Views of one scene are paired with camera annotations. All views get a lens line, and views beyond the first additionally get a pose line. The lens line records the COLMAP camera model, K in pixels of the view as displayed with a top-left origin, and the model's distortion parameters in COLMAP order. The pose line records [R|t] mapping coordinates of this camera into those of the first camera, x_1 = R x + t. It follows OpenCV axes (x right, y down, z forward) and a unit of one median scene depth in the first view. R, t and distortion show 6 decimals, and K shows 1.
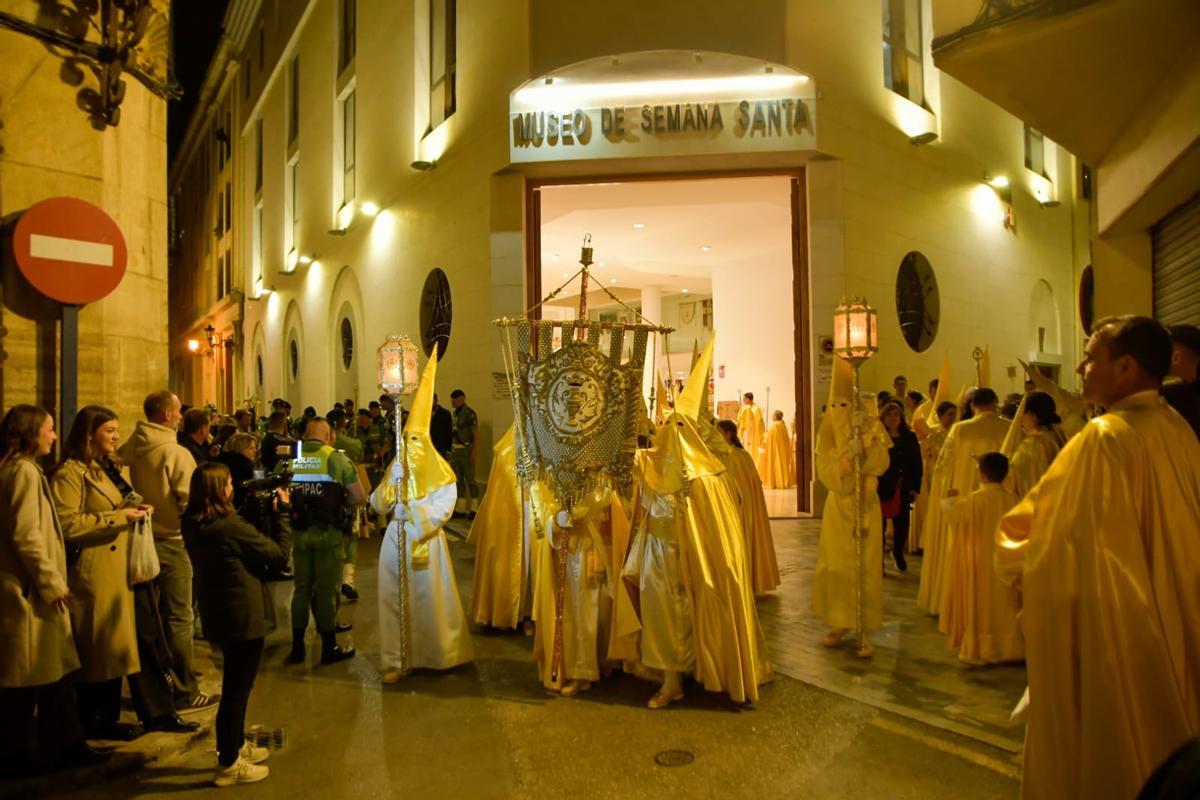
lens RADIAL K [[900.9, 0, 581.4], [0, 900.9, 415.6], [0, 0, 1]] dist [-0.133996, 0.124367]
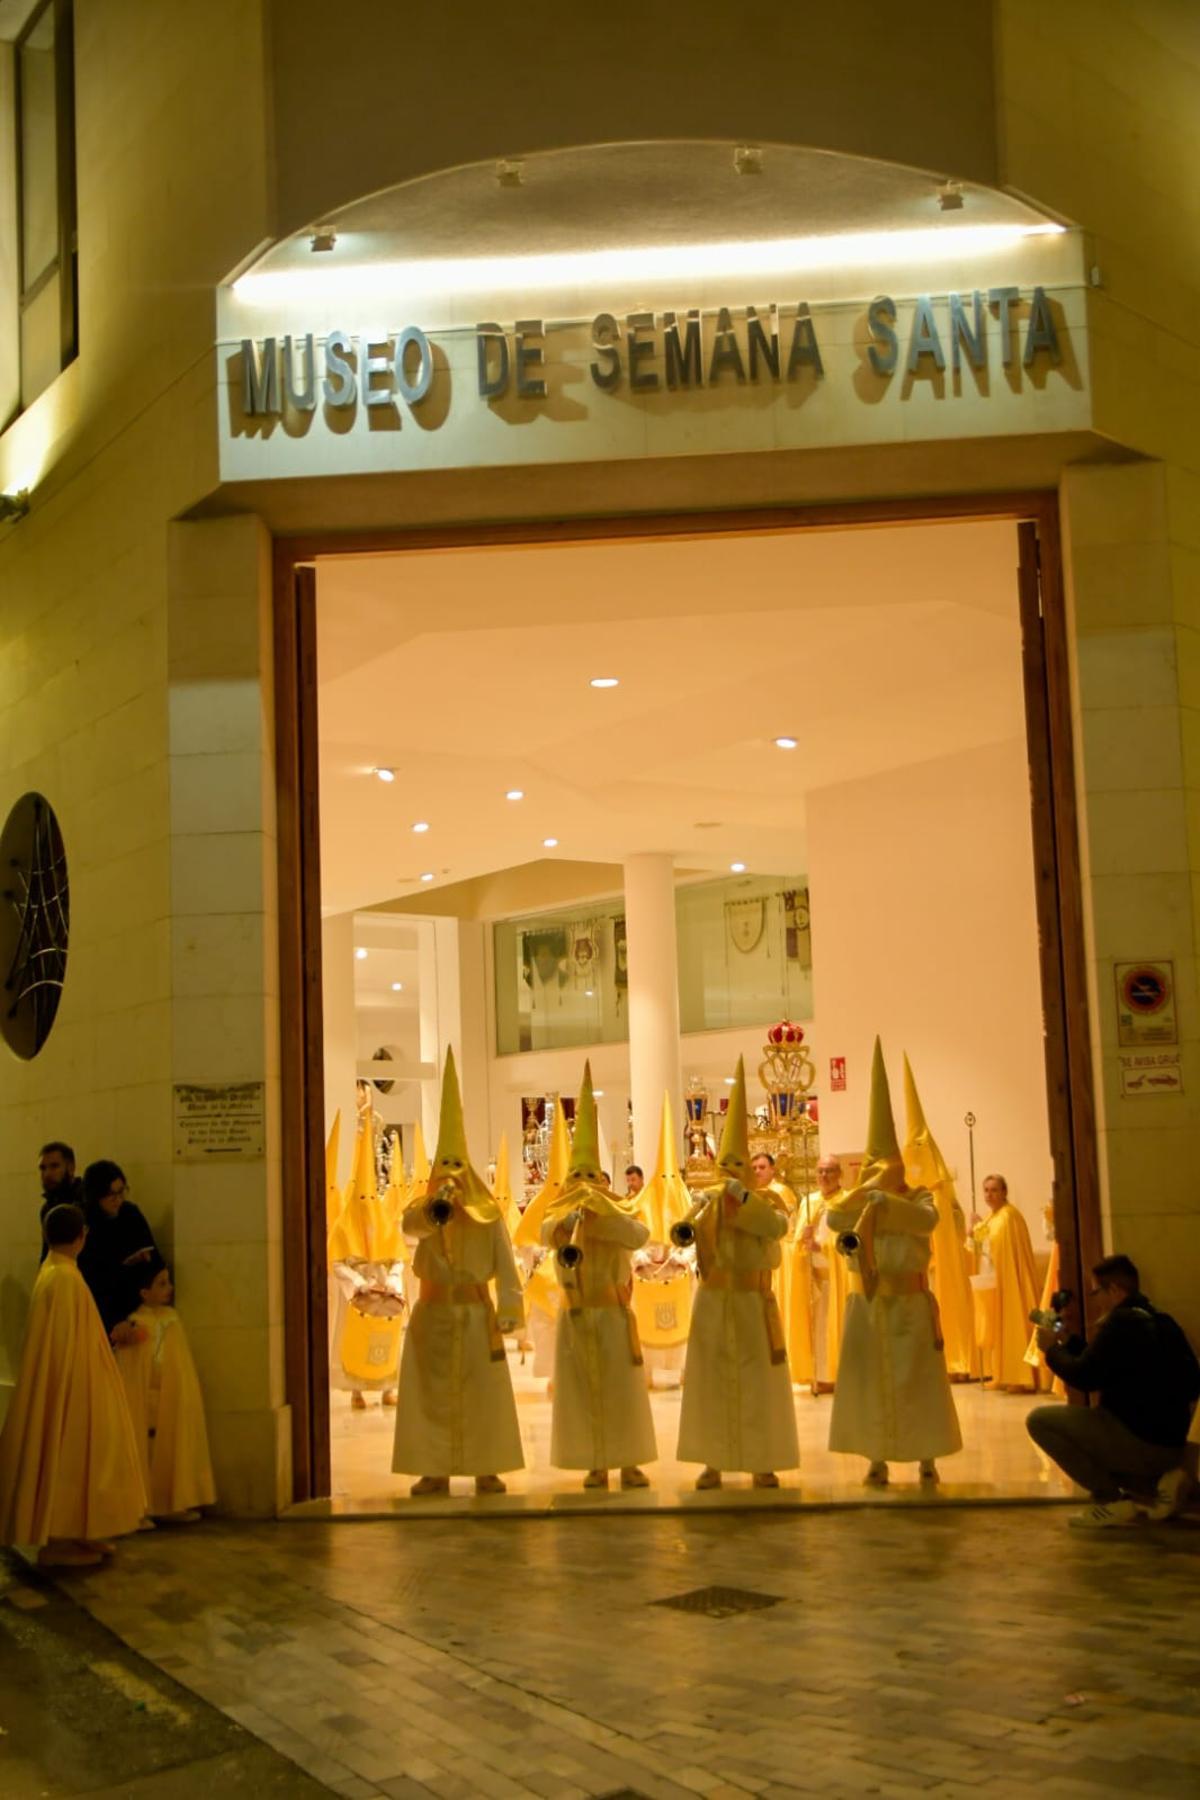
lens RADIAL K [[2159.8, 0, 603.0], [0, 2159.8, 939.8], [0, 0, 1]] dist [-0.069086, 0.470661]
pose [[0.998797, -0.013780, 0.047059, 0.028472], [0.019114, 0.993201, -0.114834, -0.005451], [-0.045156, 0.115595, 0.992269, 0.178463]]
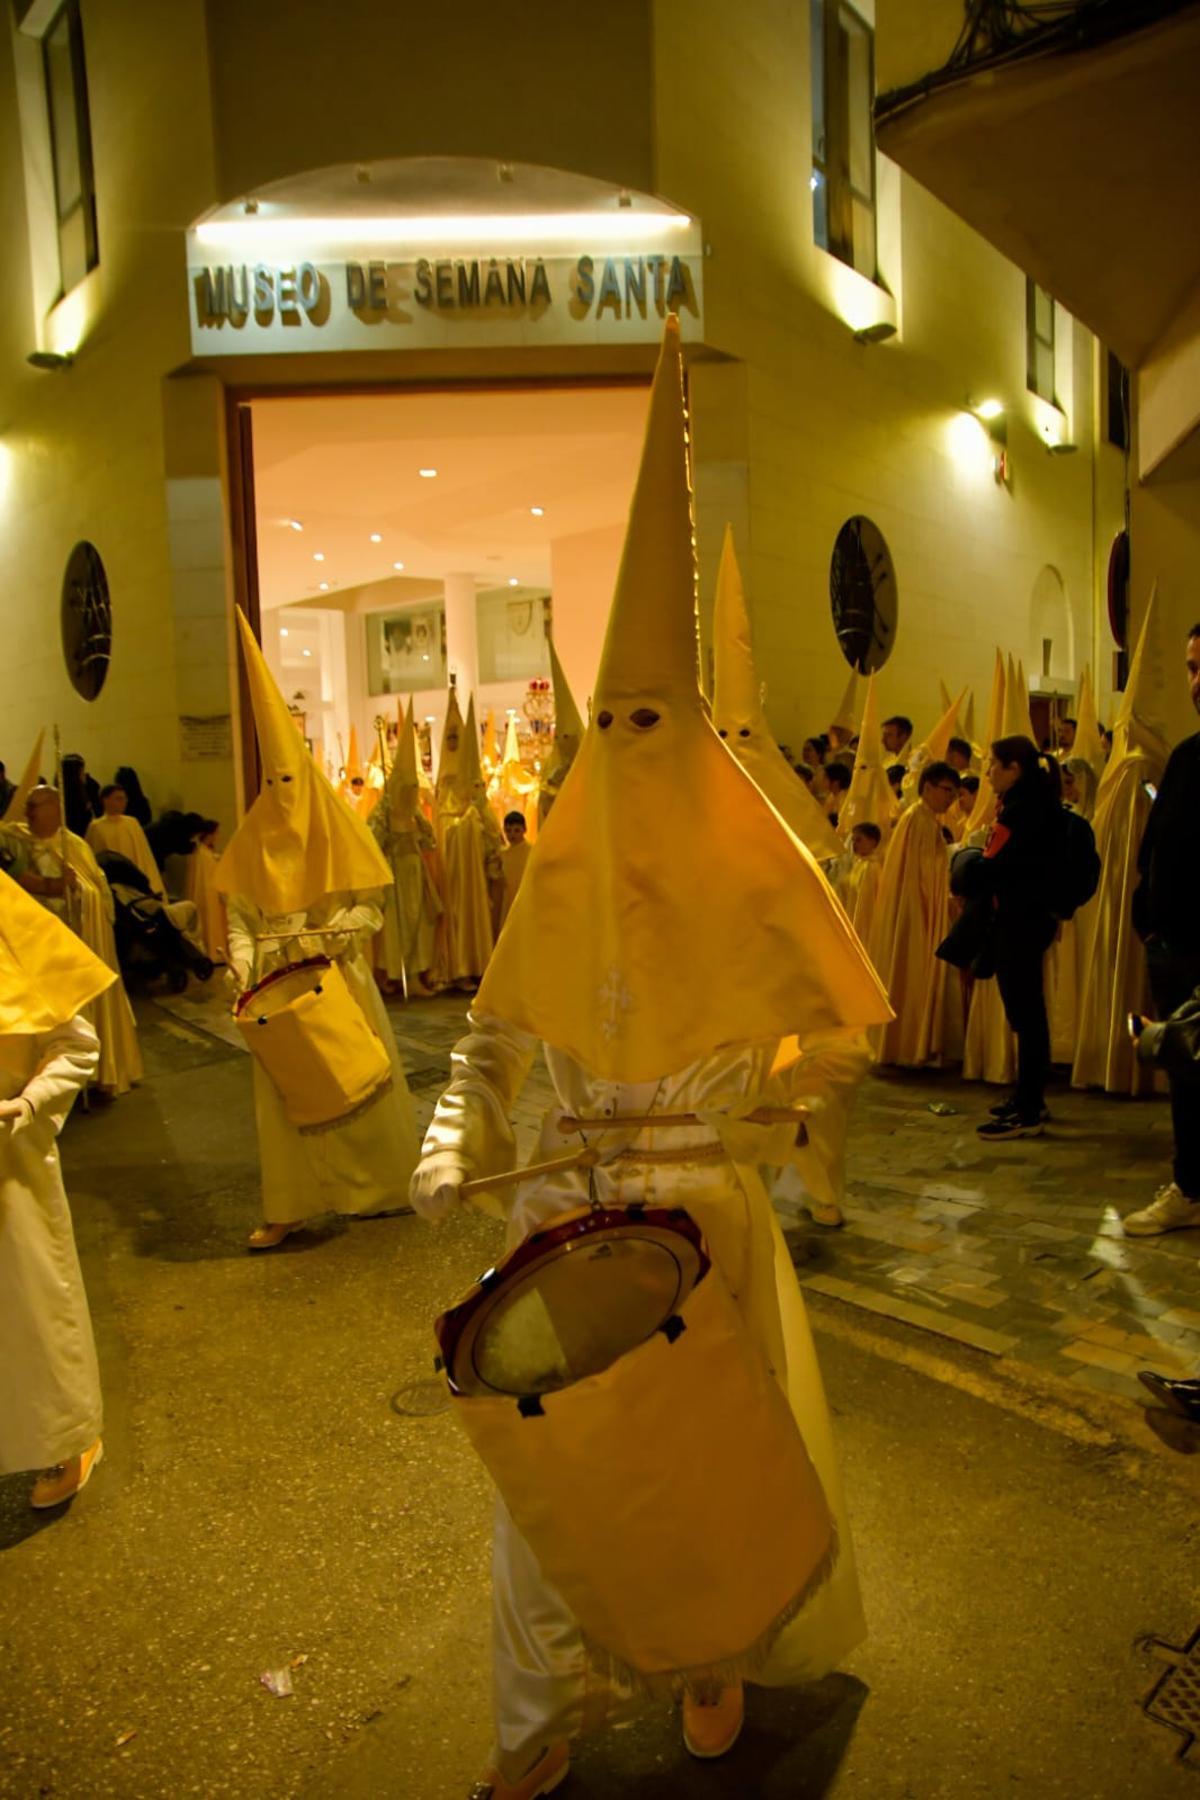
lens RADIAL K [[1344.5, 0, 607.0], [0, 1344.5, 939.0], [0, 0, 1]] dist [-0.133187, 0.120568]
pose [[0.985829, -0.036678, 0.163696, 0.034875], [0.016866, 0.992532, 0.120814, -0.001976], [-0.166905, -0.116341, 0.979085, 0.070388]]
